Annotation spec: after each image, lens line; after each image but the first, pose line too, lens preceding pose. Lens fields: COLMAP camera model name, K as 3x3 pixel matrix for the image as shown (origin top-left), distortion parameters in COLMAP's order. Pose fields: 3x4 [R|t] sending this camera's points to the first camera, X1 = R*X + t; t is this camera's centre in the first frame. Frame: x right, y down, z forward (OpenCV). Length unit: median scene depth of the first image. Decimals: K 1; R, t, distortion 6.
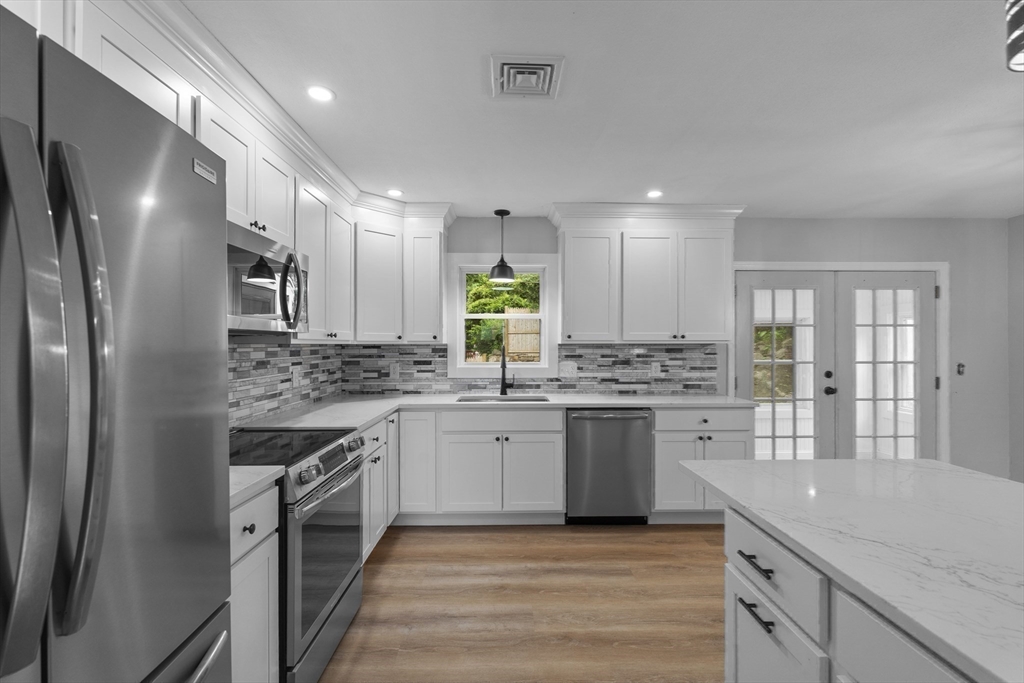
lens RADIAL K [[454.1, 0, 512.0], [0, 454.1, 341.5], [0, 0, 1]] dist [-0.003172, -0.000811]
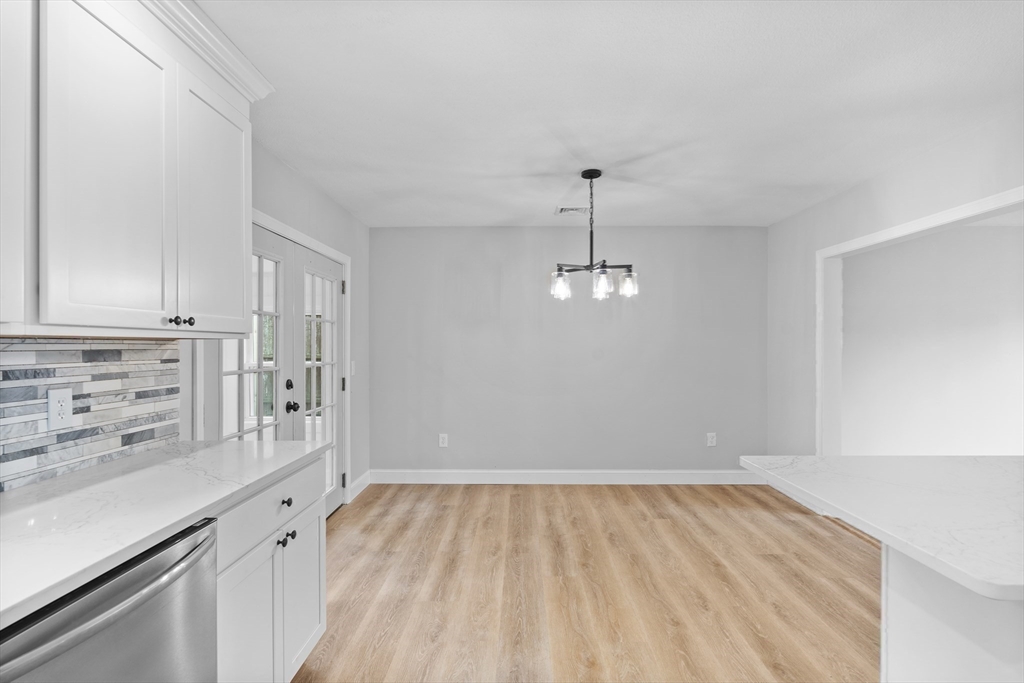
lens RADIAL K [[488.7, 0, 512.0], [0, 488.7, 341.5], [0, 0, 1]] dist [0.000777, 0.000445]
pose [[0.031581, 0.005844, 0.999484, -0.062648], [-0.003860, 0.999976, -0.005725, 0.008676], [-0.999494, -0.003677, 0.031602, 0.628011]]
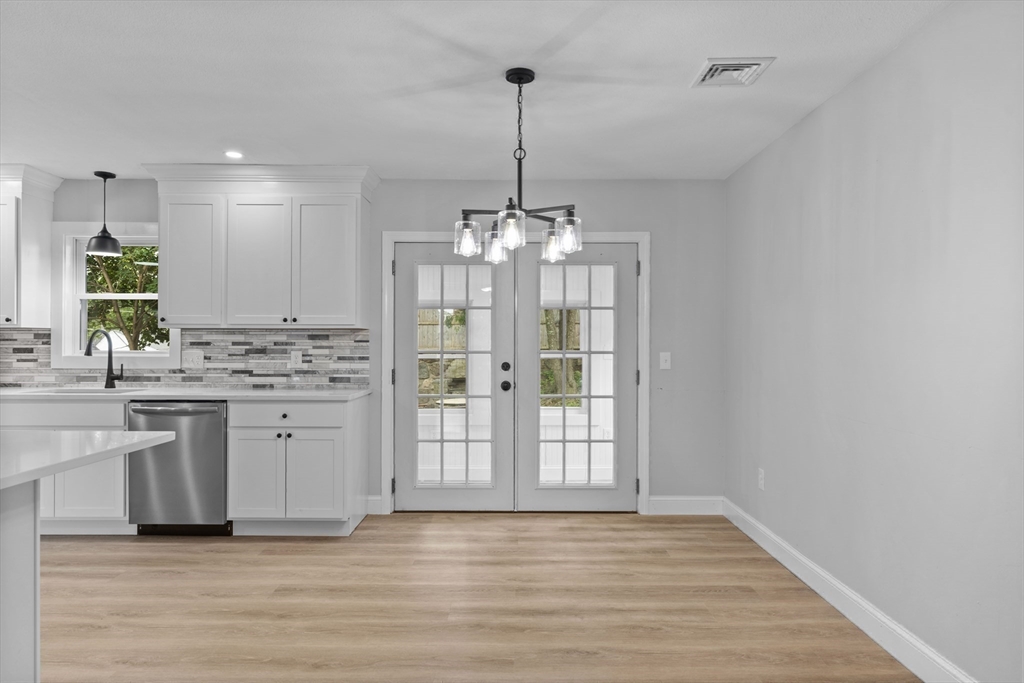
lens RADIAL K [[637.8, 0, 512.0], [0, 637.8, 341.5], [0, 0, 1]] dist [-0.001141, 0.000247]
pose [[0.999810, 0.003235, -0.019221, 0.740166], [-0.003114, 0.999975, 0.006305, 0.019377], [0.019241, -0.006244, 0.999795, -0.178736]]
